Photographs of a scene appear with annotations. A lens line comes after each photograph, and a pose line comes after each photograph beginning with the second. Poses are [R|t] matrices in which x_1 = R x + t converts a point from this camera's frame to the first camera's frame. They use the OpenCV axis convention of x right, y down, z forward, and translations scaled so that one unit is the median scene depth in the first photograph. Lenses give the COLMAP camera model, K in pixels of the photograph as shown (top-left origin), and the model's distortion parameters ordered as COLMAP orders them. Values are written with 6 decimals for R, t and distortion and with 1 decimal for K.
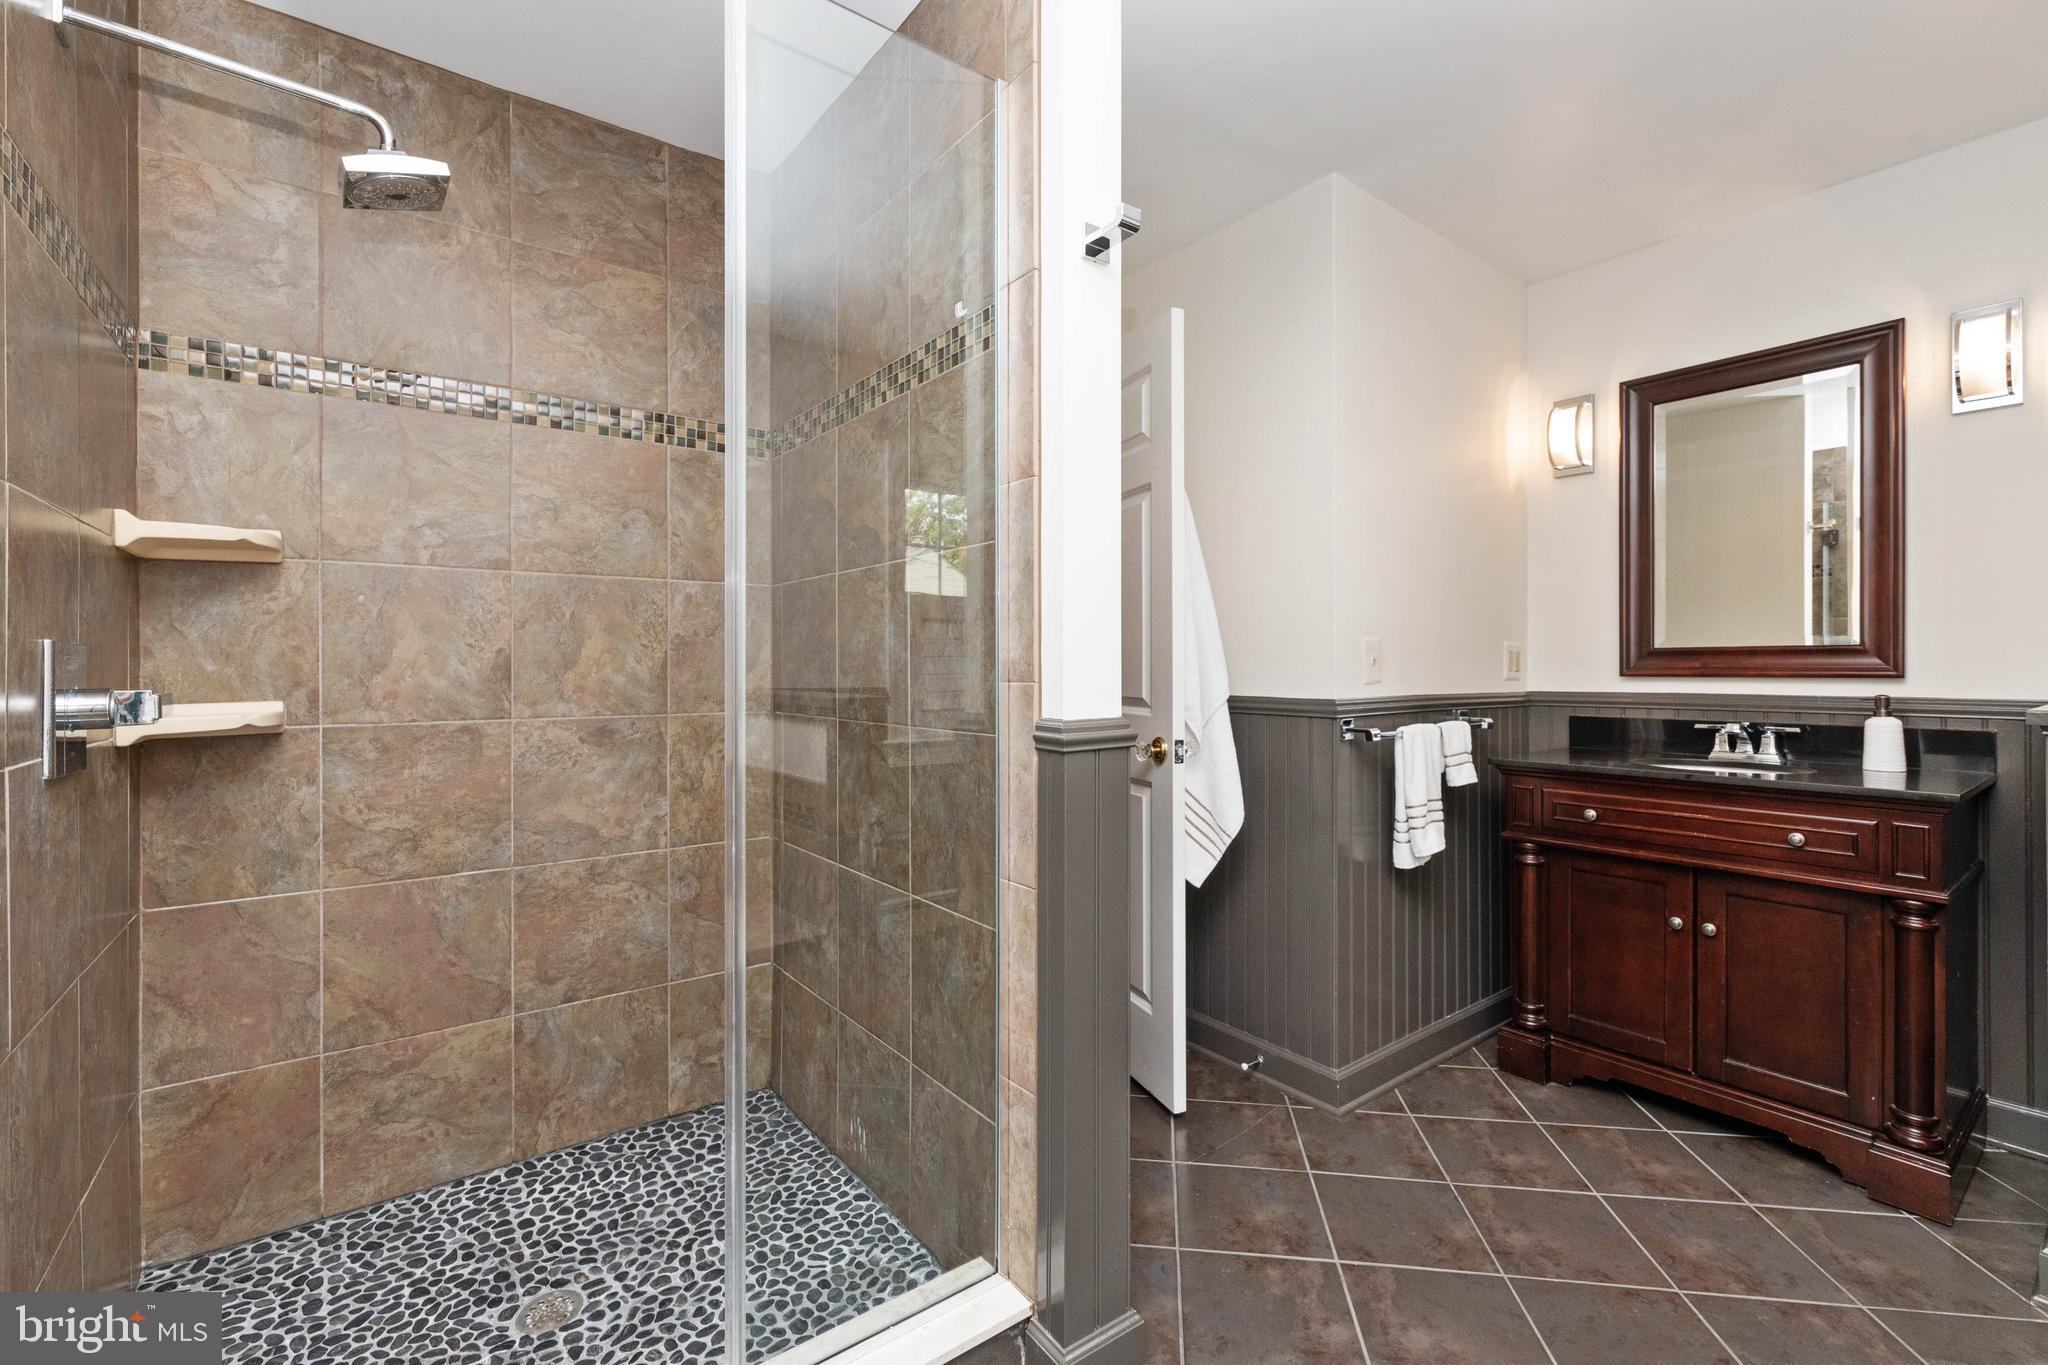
lens RADIAL K [[885.4, 0, 1029.0], [0, 885.4, 672.5], [0, 0, 1]] dist [-0.000373, -0.000358]
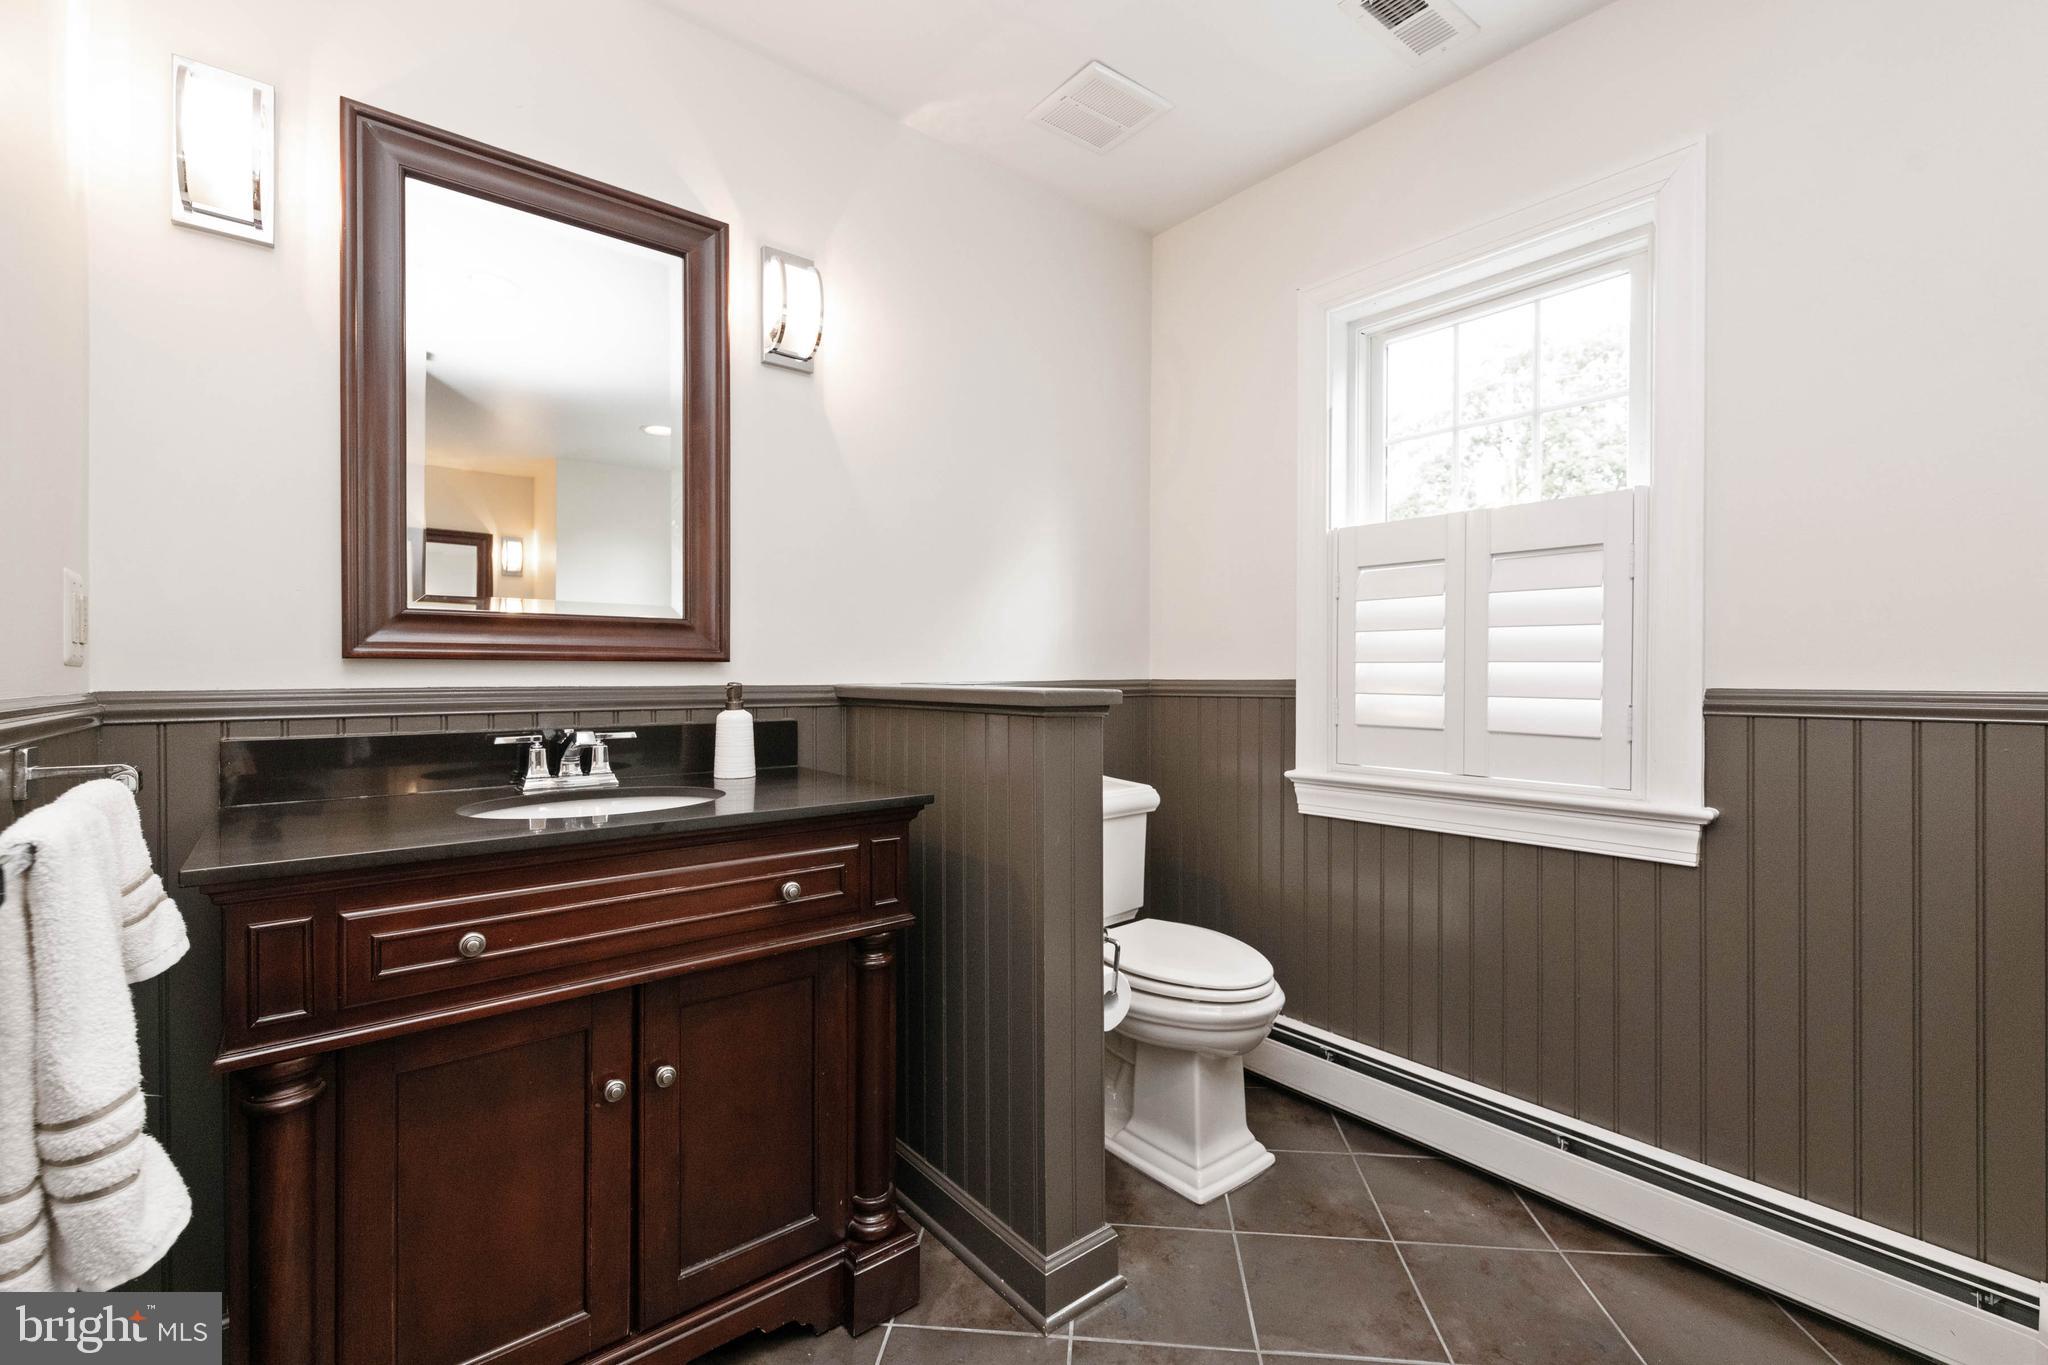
lens RADIAL K [[885.4, 0, 1028.3], [0, 885.4, 678.3], [0, 0, 1]] dist [-0.000373, -0.000358]
pose [[-0.040837, -0.000729, 0.999166, 0.157526], [0.004276, 0.999990, 0.000905, 0.021404], [-0.999157, 0.004309, -0.040834, 0.757936]]
